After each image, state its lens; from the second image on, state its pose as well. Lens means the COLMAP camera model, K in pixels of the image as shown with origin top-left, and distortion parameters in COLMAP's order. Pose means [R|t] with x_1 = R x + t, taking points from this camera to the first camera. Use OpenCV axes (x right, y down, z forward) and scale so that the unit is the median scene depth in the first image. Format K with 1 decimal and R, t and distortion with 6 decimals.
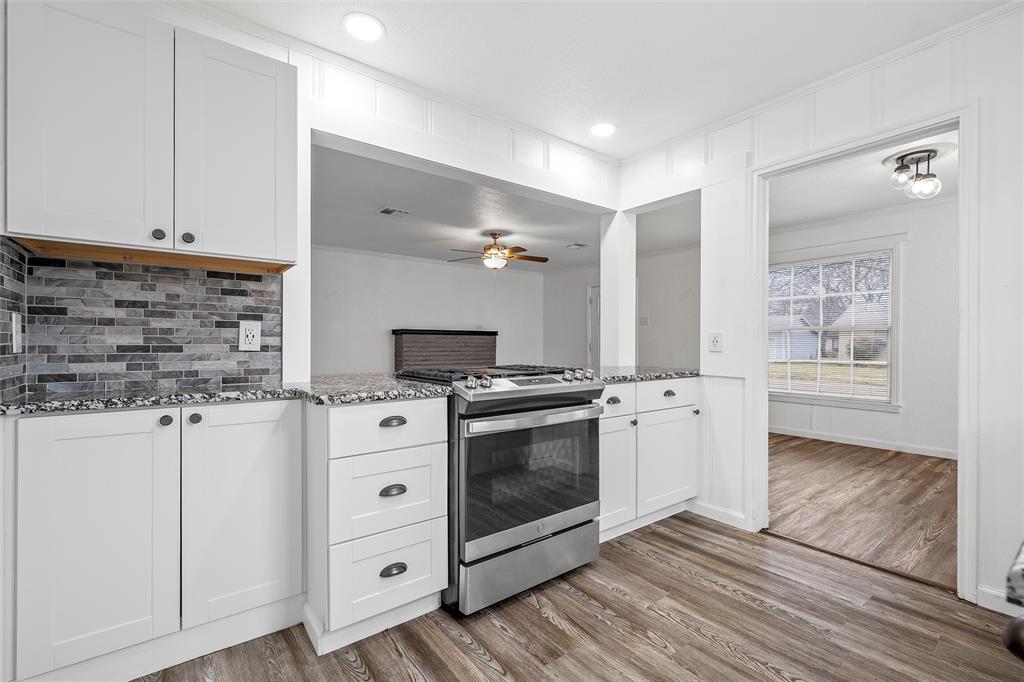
lens RADIAL K [[445.3, 0, 513.2], [0, 445.3, 339.4], [0, 0, 1]] dist [0.000191, 0.000073]
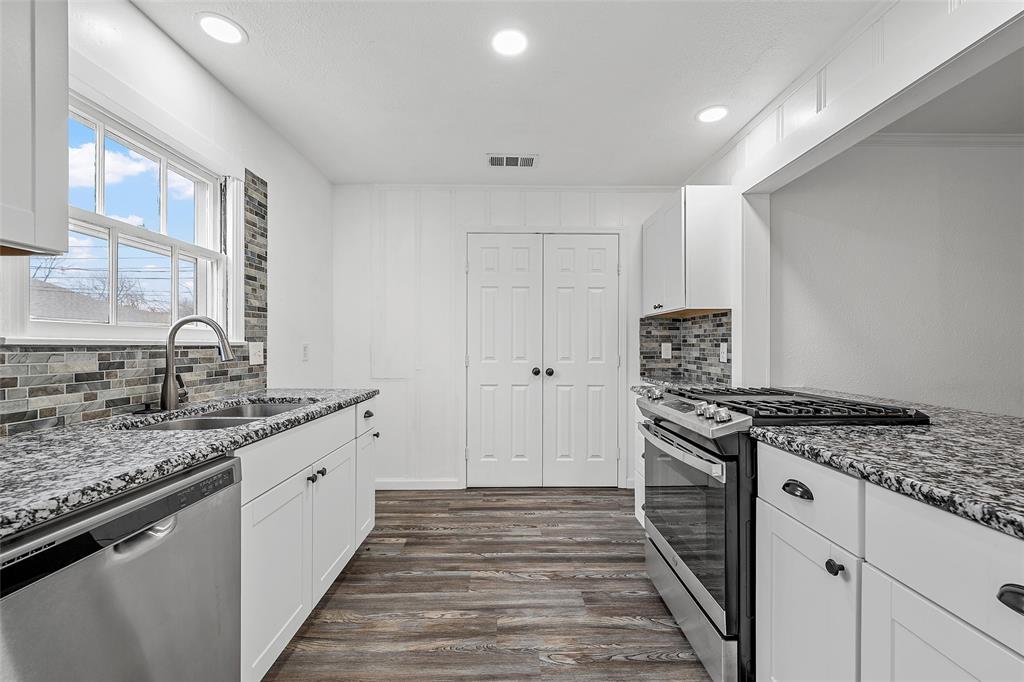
lens RADIAL K [[411.2, 0, 512.0], [0, 411.2, 341.0], [0, 0, 1]] dist [-0.001223, -0.000077]
pose [[-0.593908, -0.010105, -0.804470, 0.816868], [0.003220, 0.999883, -0.014937, -0.023840], [0.804527, -0.011462, -0.593806, 1.049320]]
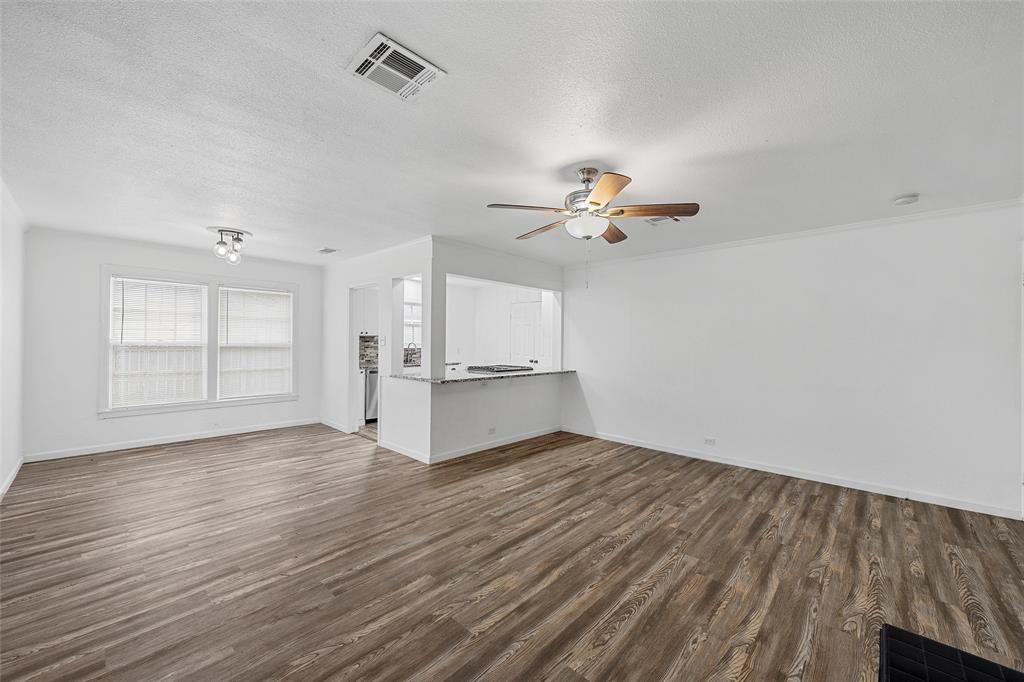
lens RADIAL K [[398.7, 0, 515.9], [0, 398.7, 341.9], [0, 0, 1]] dist [-0.002270, -0.000145]
pose [[-0.983889, -0.012220, -0.178360, 0.300065], [-0.011623, 0.999923, -0.004394, -0.078564], [0.178400, -0.002250, -0.983955, 3.461093]]
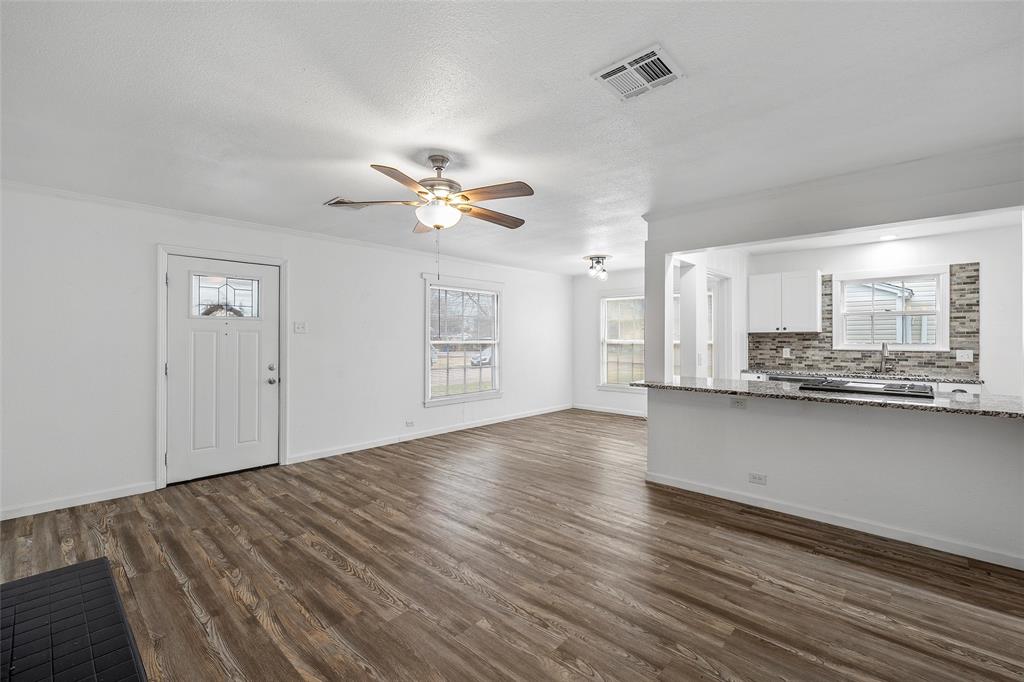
lens RADIAL K [[445.3, 0, 513.2], [0, 445.3, 339.4], [0, 0, 1]] dist [0.000191, 0.000073]
pose [[-0.167692, -0.004790, 0.985828, -1.325964], [-0.006631, 0.999971, 0.003731, -0.082364], [-0.985817, -0.005912, -0.167719, 2.390676]]
